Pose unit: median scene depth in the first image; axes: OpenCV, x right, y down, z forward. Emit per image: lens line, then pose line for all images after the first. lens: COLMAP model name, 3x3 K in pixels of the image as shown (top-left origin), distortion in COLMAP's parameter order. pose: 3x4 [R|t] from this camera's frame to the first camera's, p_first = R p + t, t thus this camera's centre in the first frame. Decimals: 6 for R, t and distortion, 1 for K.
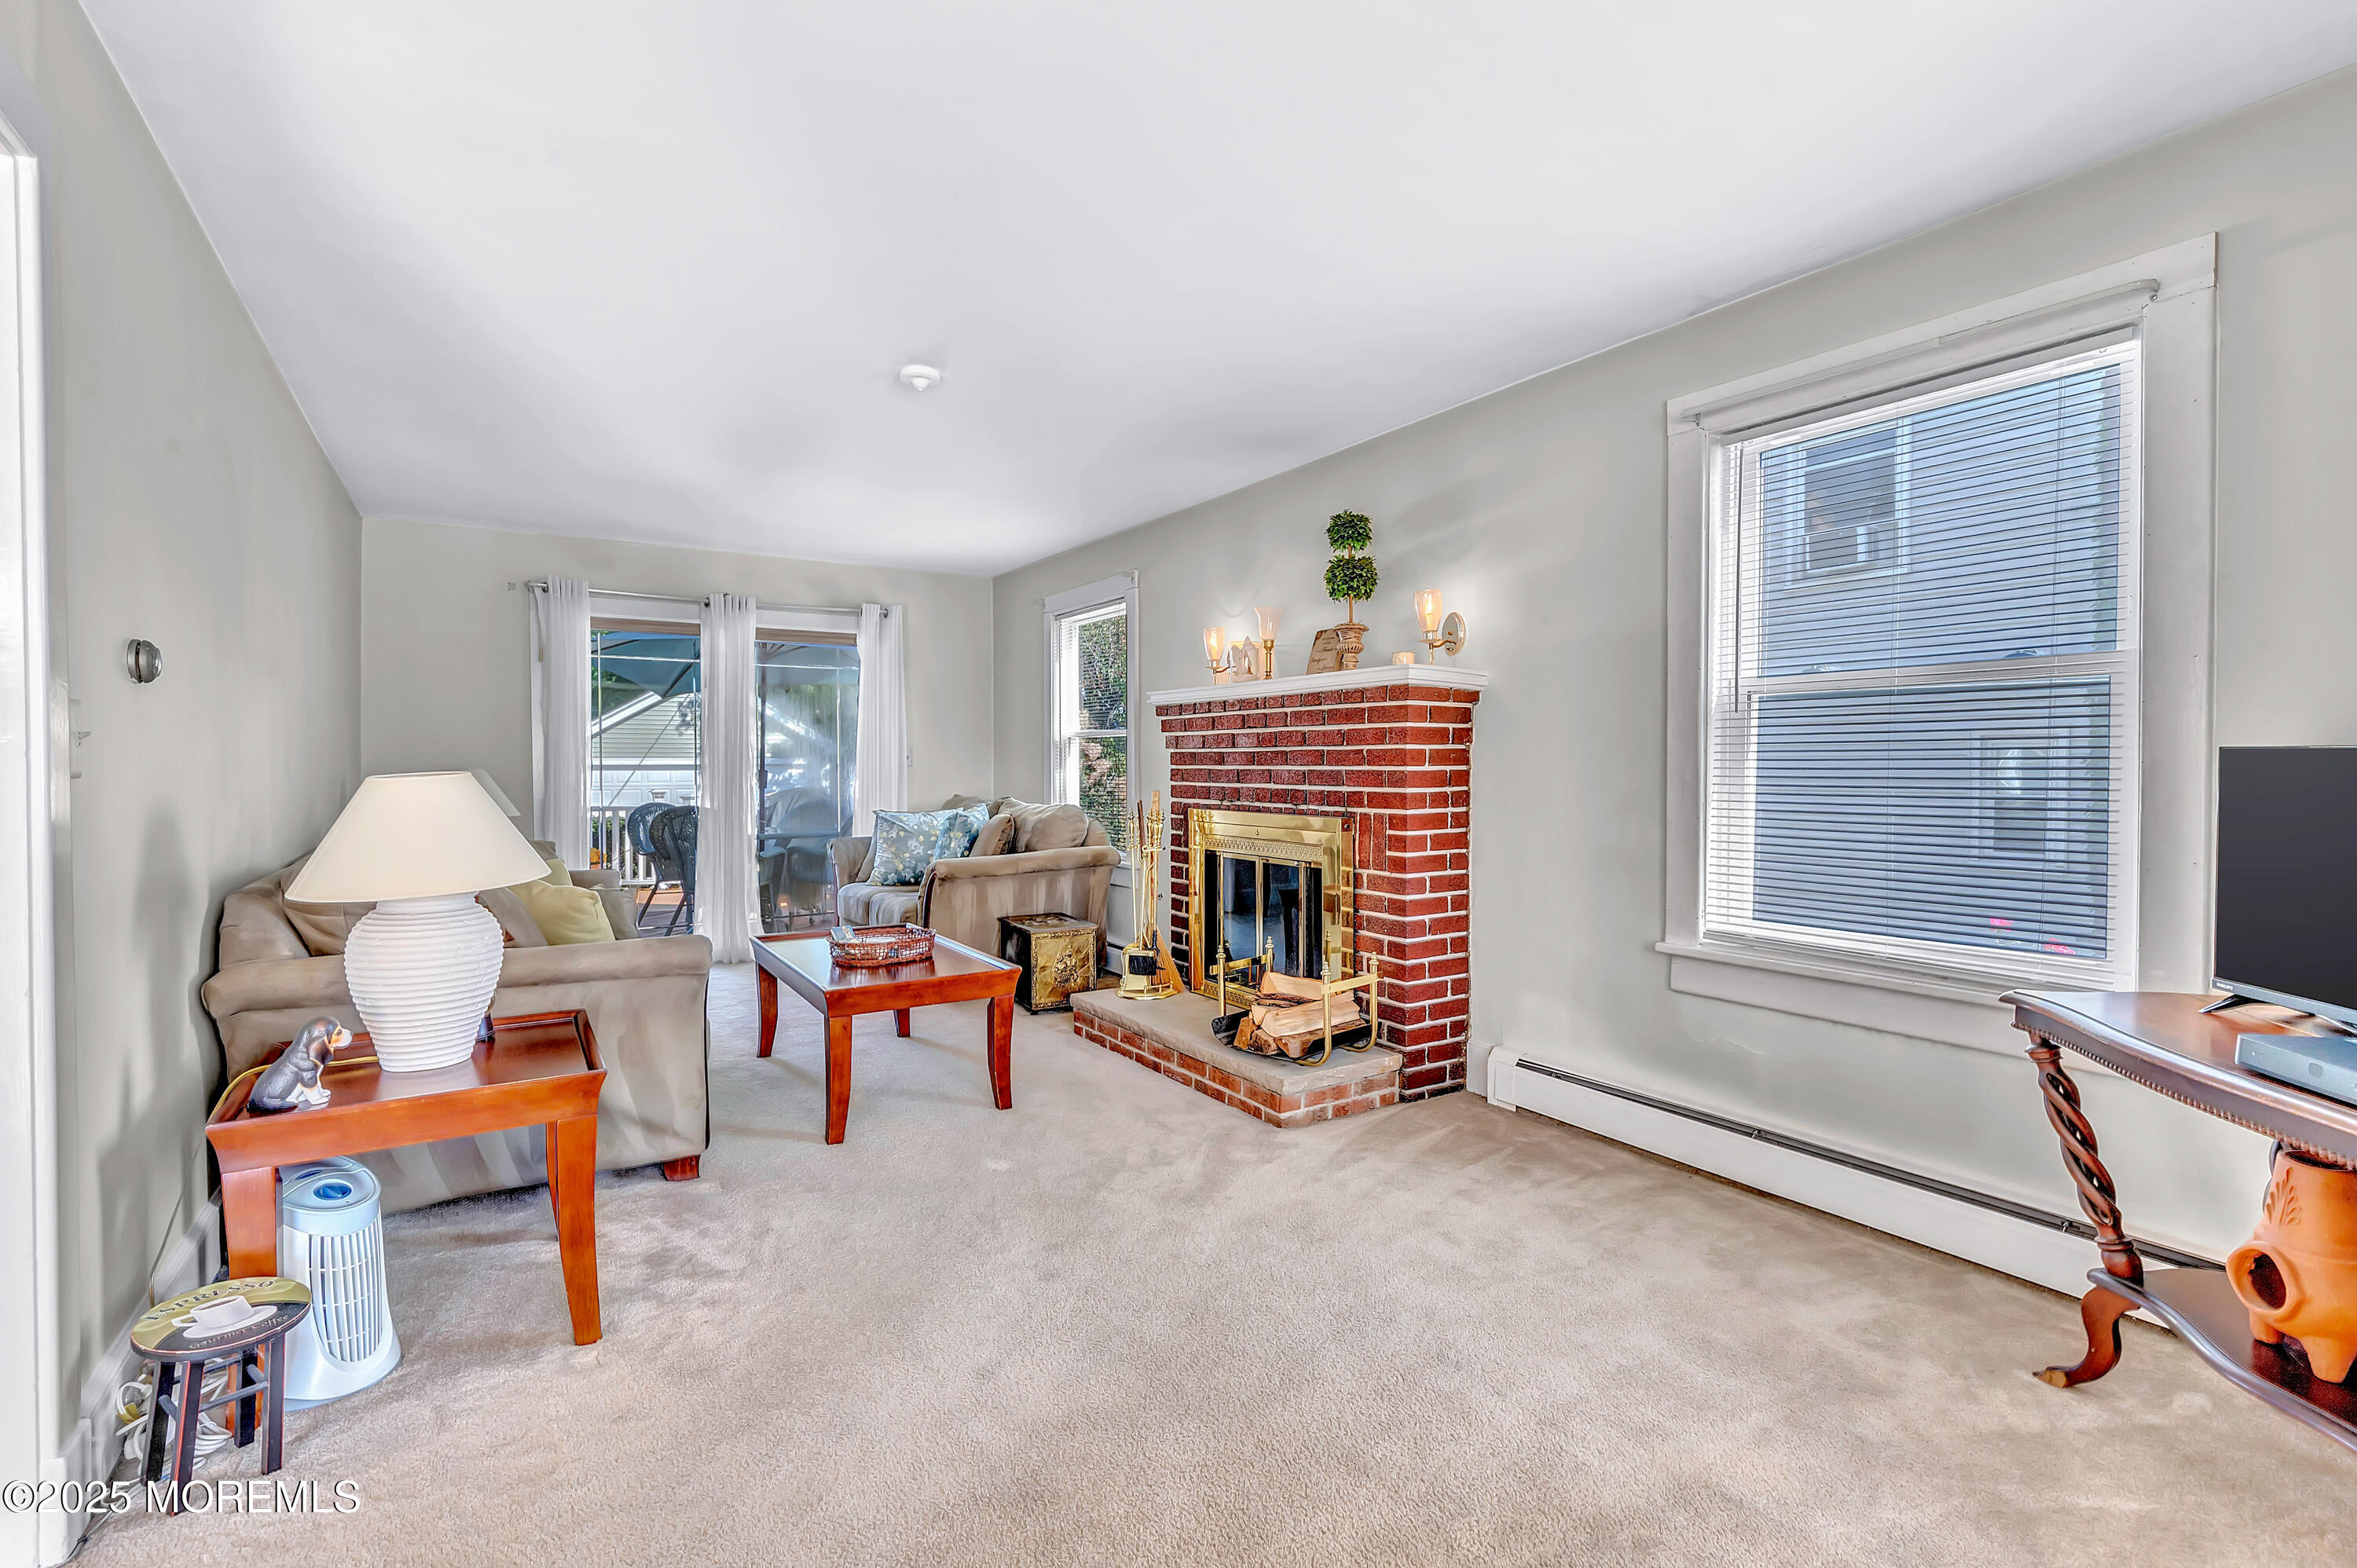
lens RADIAL K [[1077.1, 0, 1235.6], [0, 1077.1, 772.0], [0, 0, 1]] dist [0.005796, -0.002162]
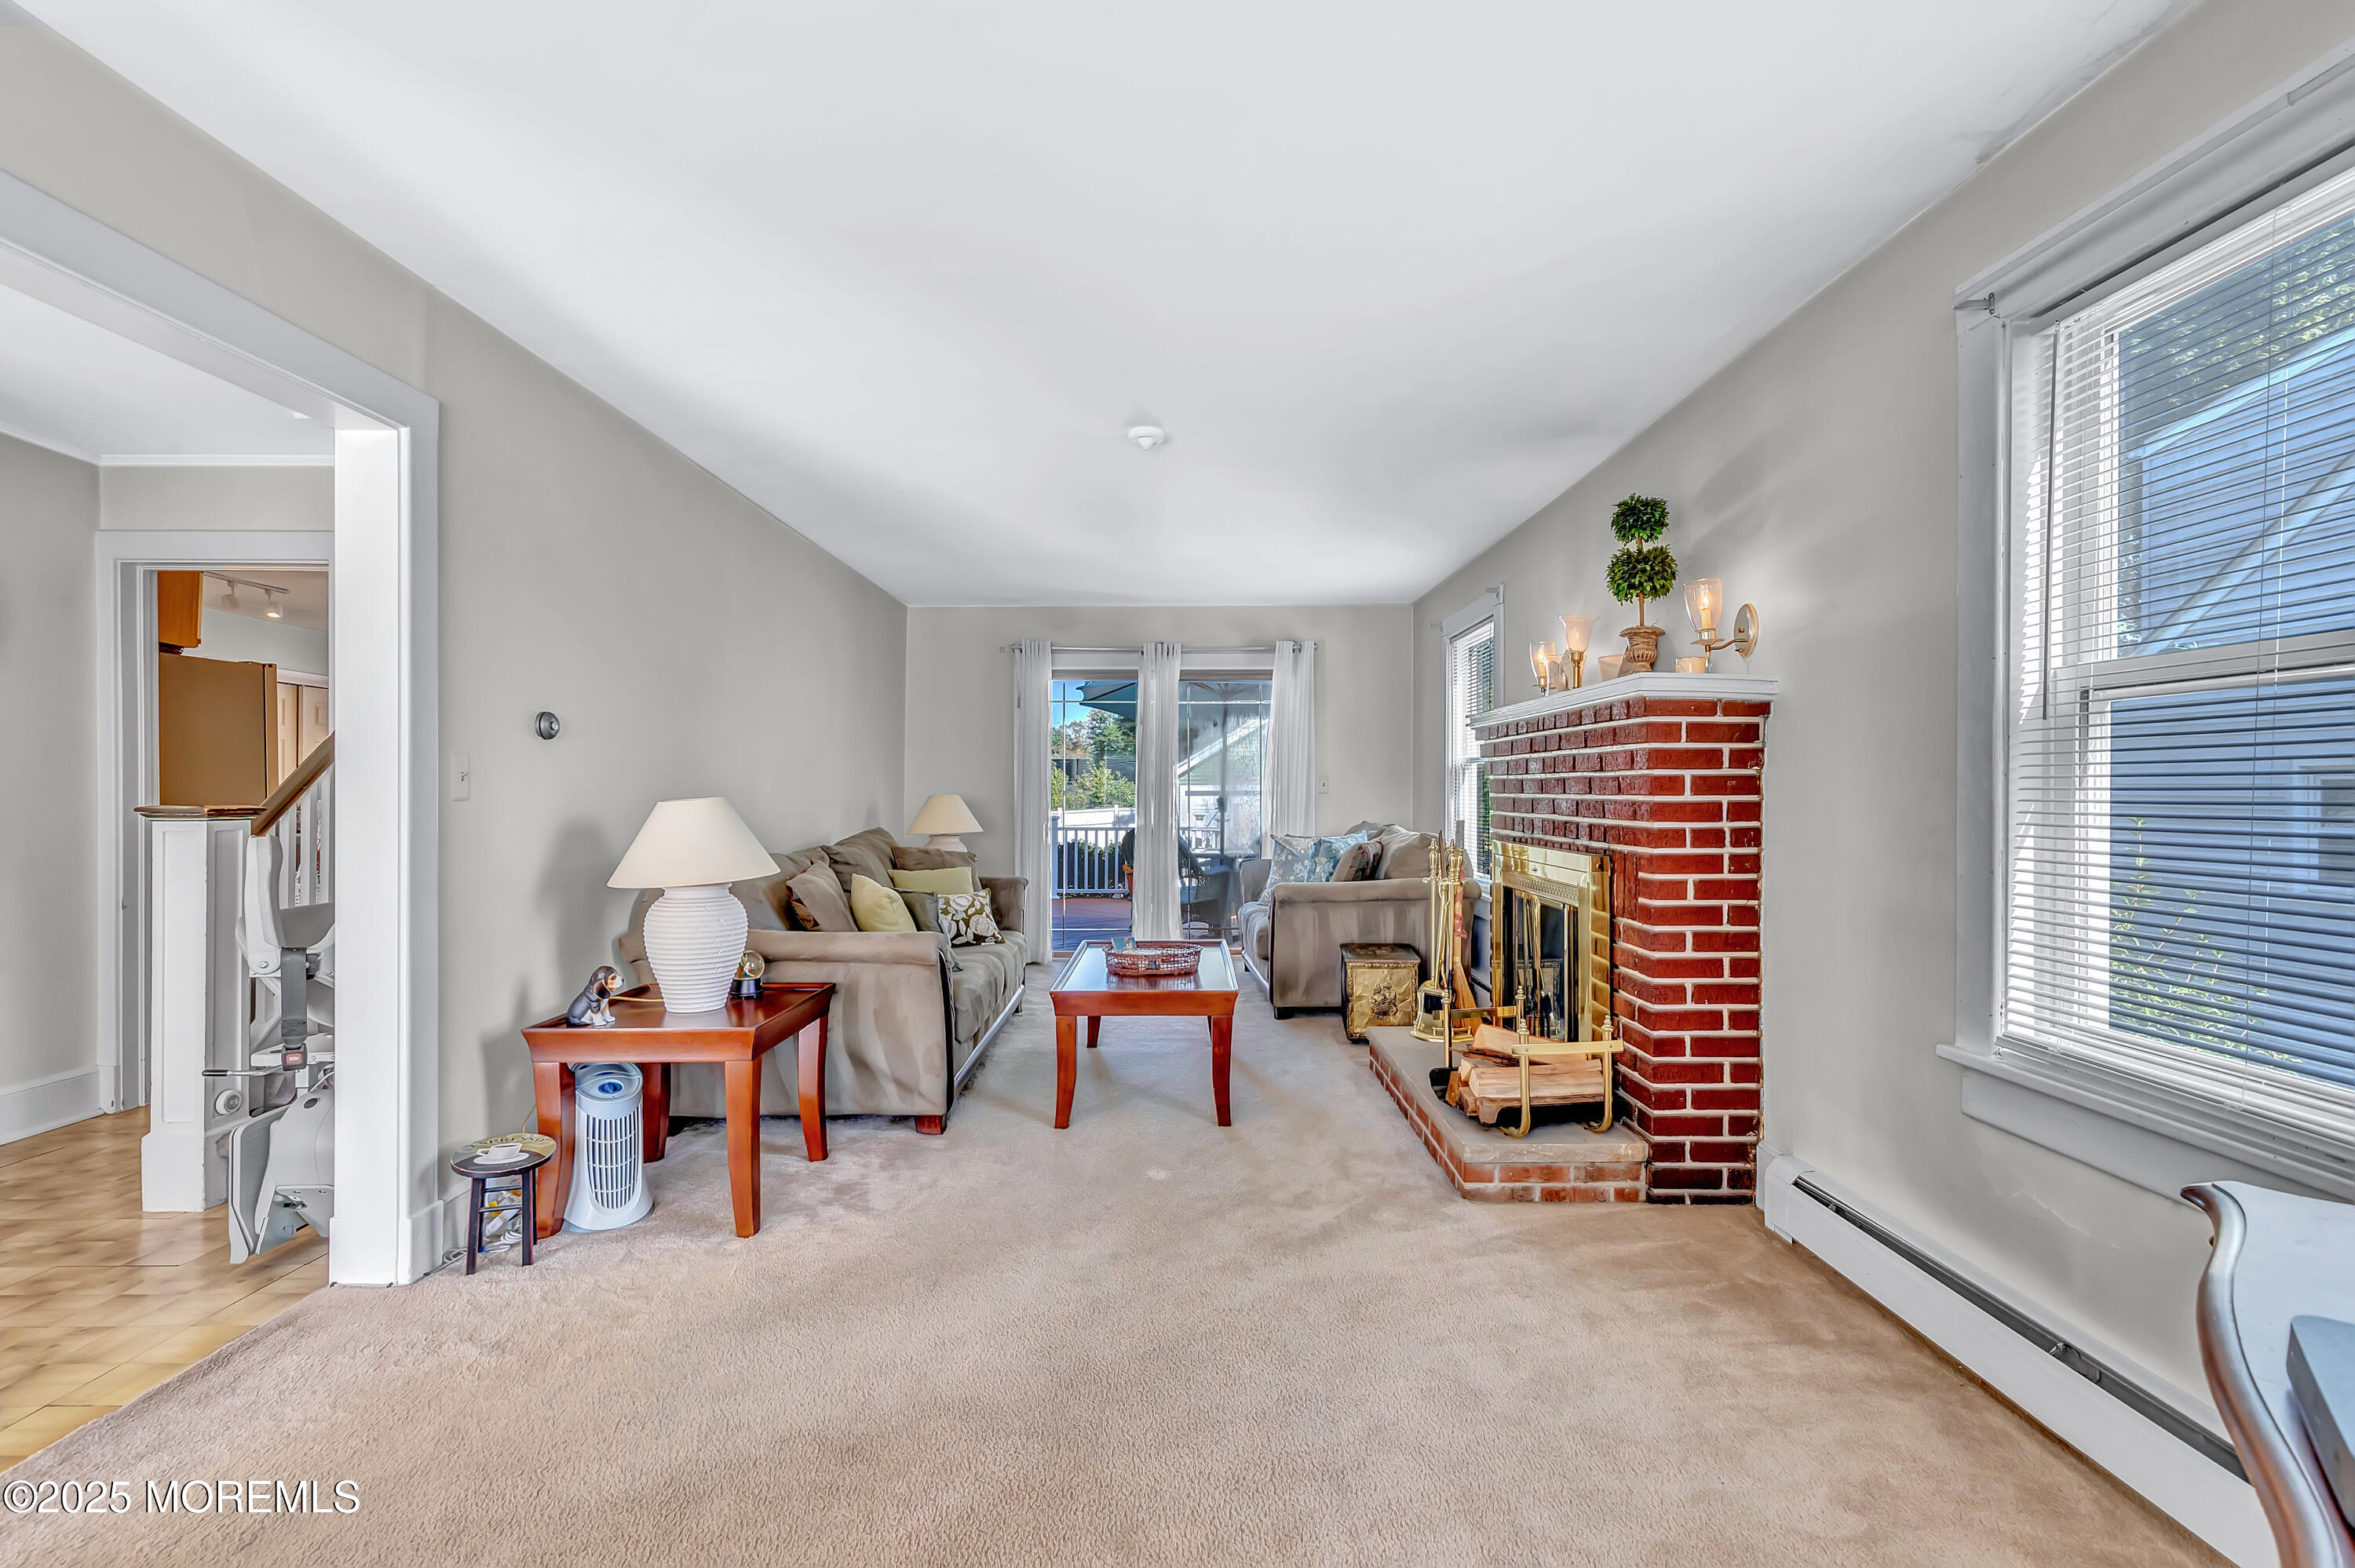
lens RADIAL K [[1076.1, 0, 1172.9], [0, 1076.1, 780.7], [0, 0, 1]] dist [0.005796, -0.002162]
pose [[0.837107, -0.003509, -0.547028, 0.320940], [-0.005532, 0.999874, -0.014880, -0.002806], [0.547011, 0.015483, 0.836982, 0.108787]]
